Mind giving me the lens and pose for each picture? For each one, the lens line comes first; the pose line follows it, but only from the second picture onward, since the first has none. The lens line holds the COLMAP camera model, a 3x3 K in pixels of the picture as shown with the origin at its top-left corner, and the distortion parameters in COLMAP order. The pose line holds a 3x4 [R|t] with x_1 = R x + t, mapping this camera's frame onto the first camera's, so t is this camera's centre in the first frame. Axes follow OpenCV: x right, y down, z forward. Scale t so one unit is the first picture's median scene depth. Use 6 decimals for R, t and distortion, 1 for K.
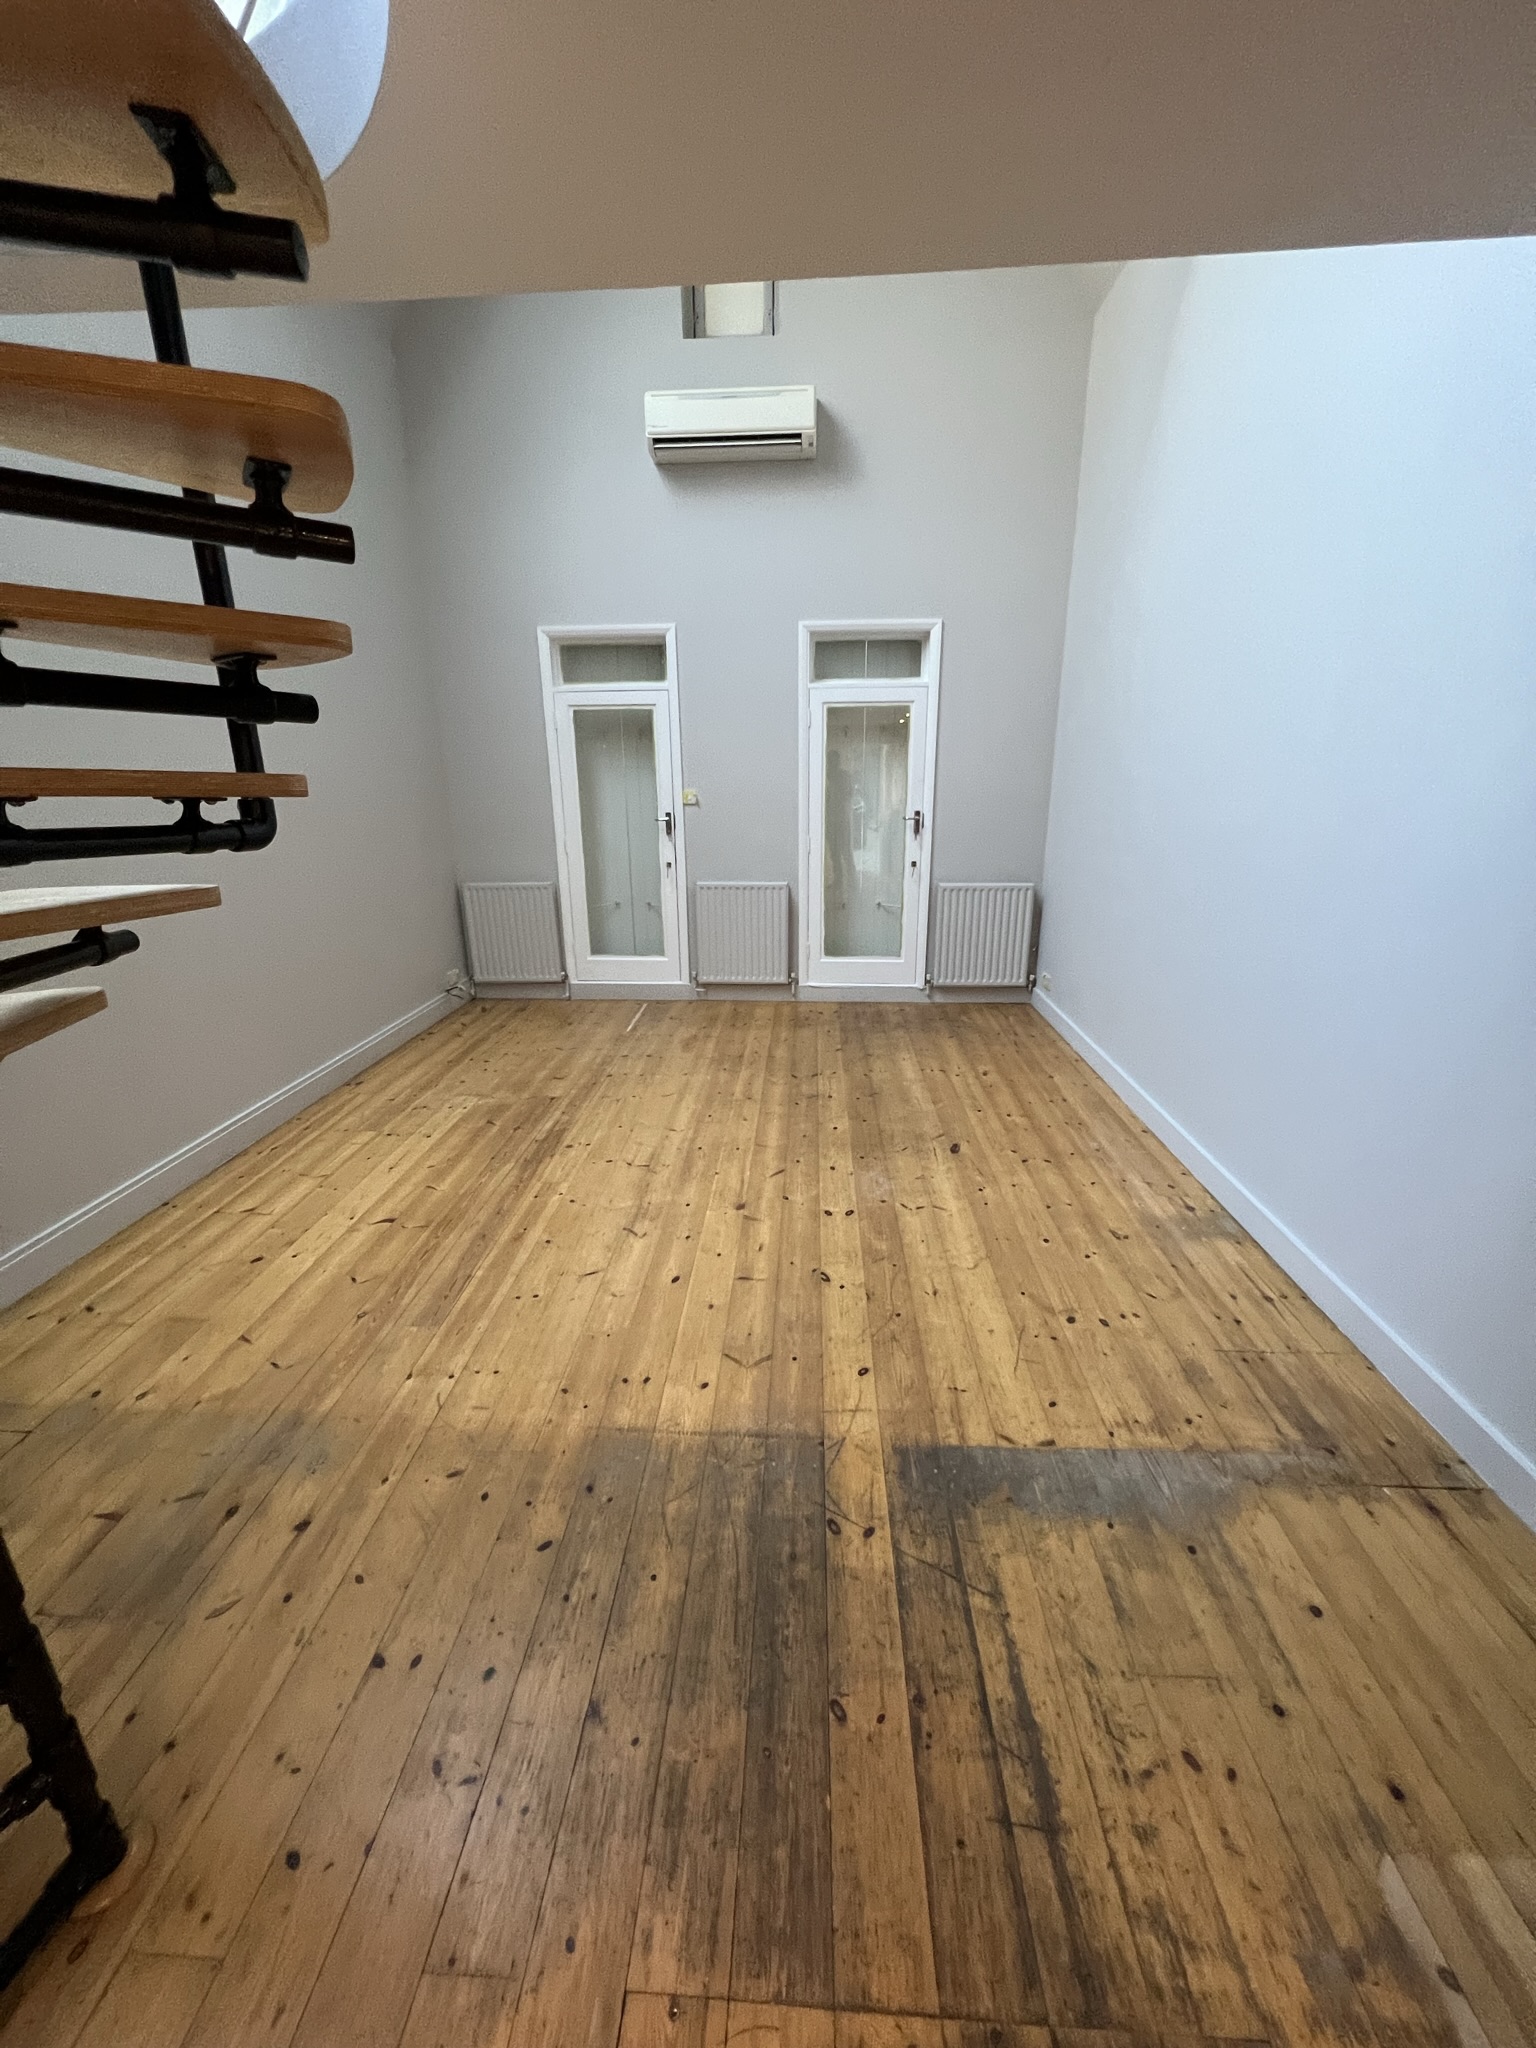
lens RADIAL K [[815.4, 0, 760.9], [0, 815.4, 1025.5], [0, 0, 1]] dist [-0.002058, 0.000857]
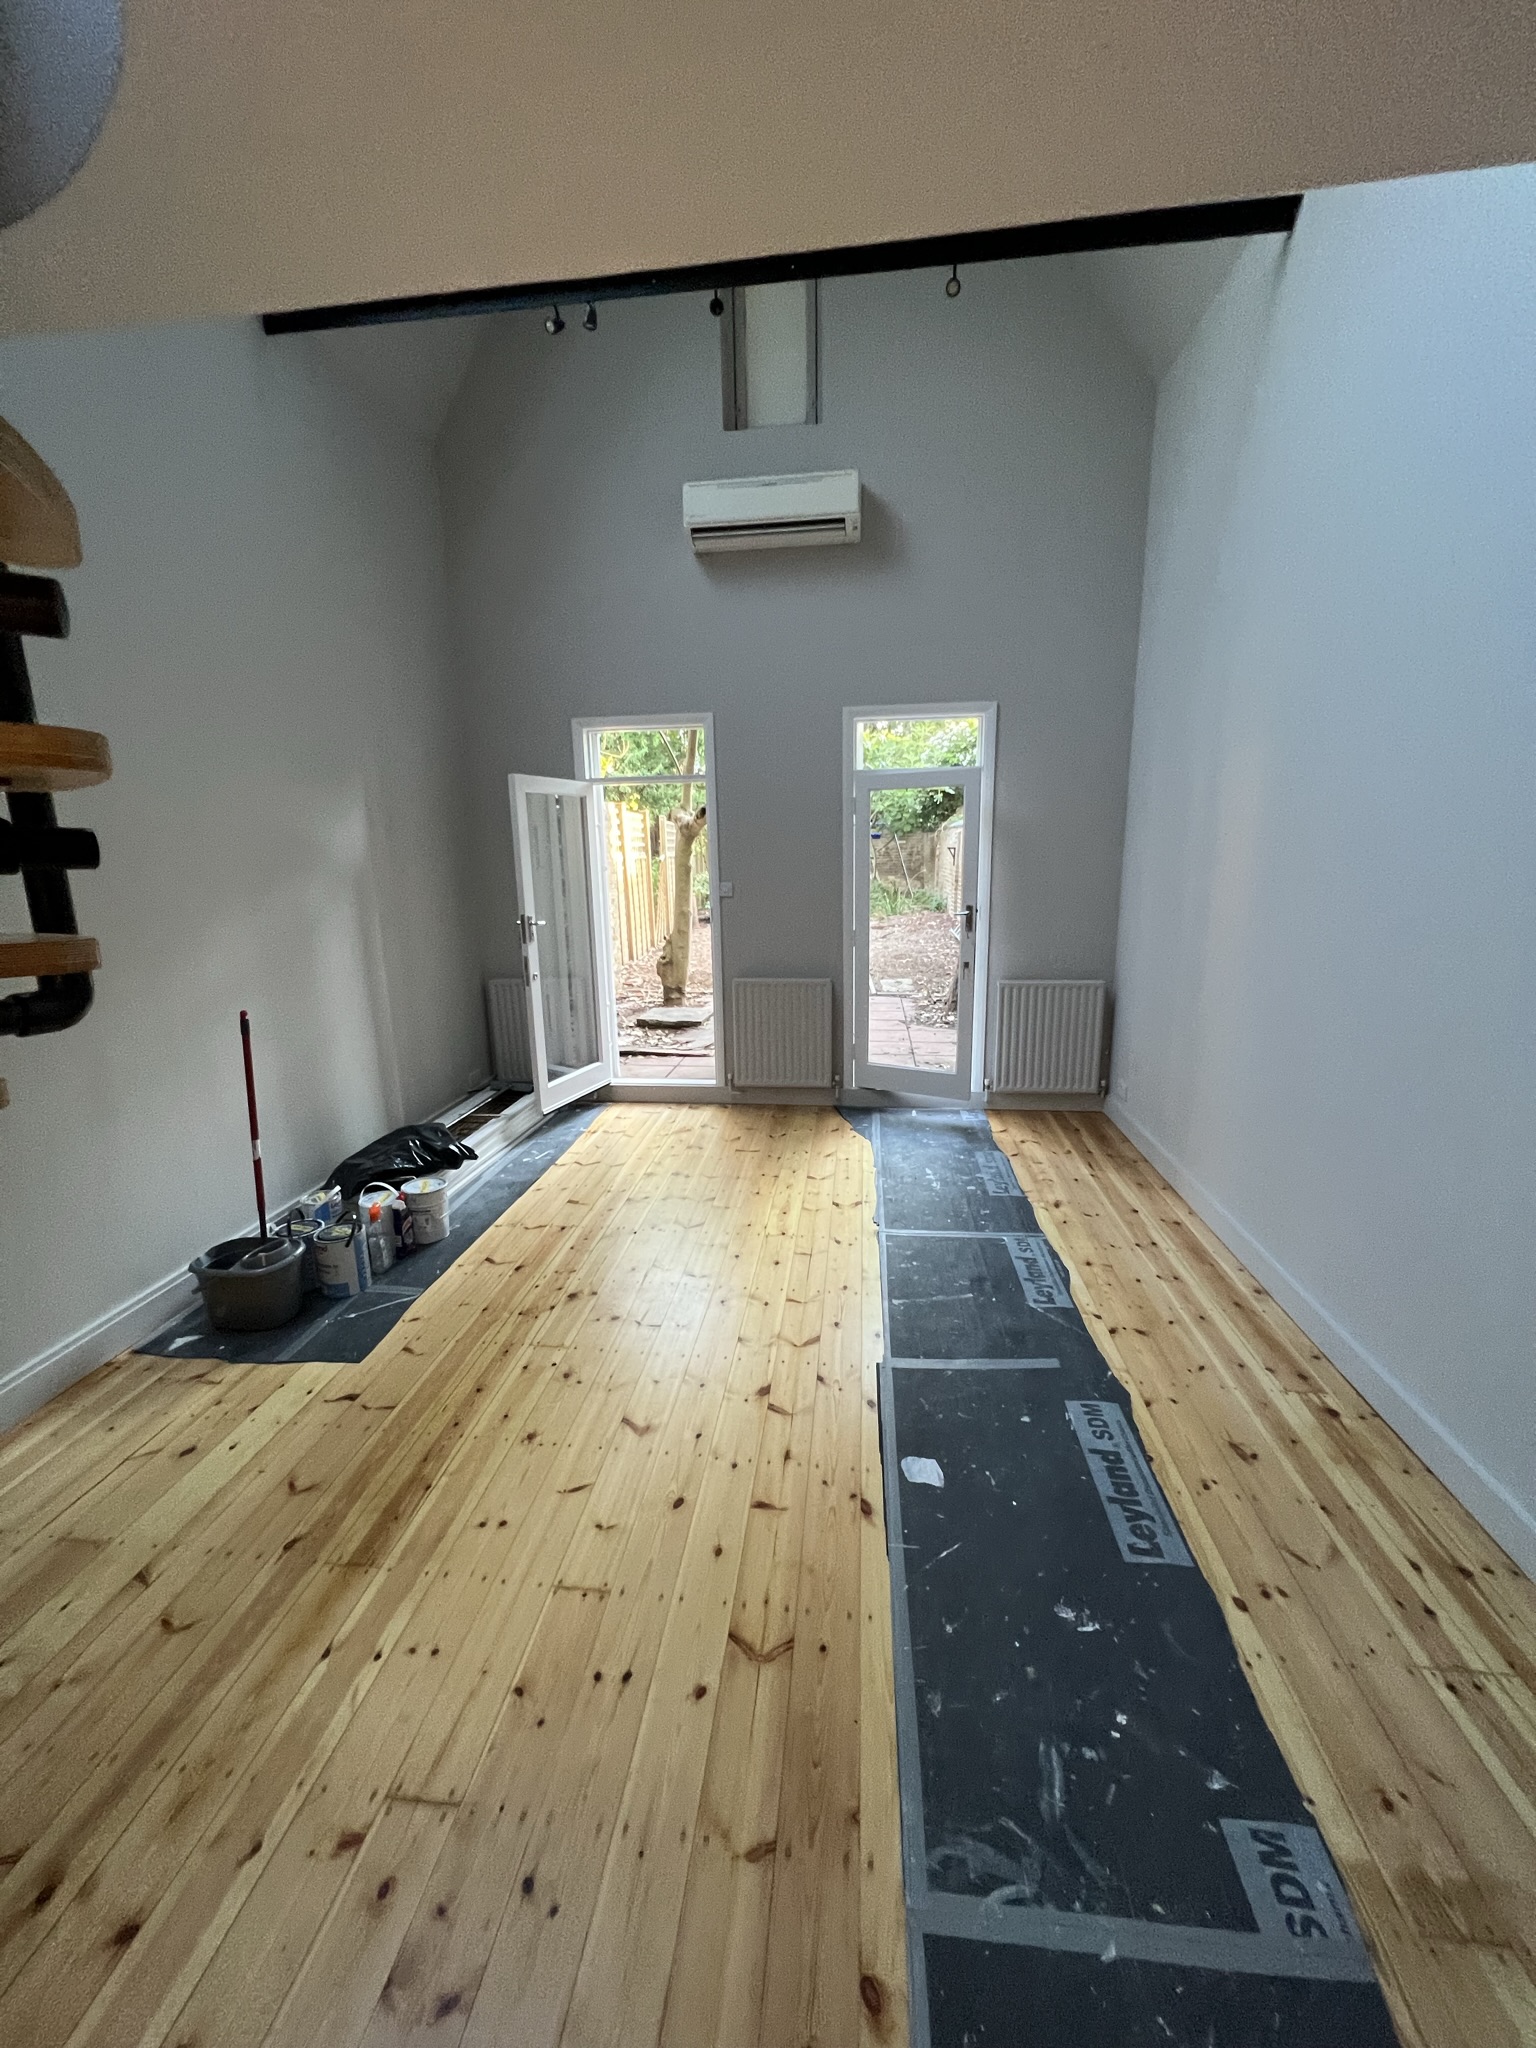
lens RADIAL K [[815.4, 0, 758.9], [0, 815.4, 1024.5], [0, 0, 1]] dist [-0.002058, 0.000857]
pose [[0.997820, 0.003707, -0.065888, 0.014799], [-0.009431, 0.996183, -0.086780, -0.050626], [0.065315, 0.087213, 0.994046, 0.095884]]
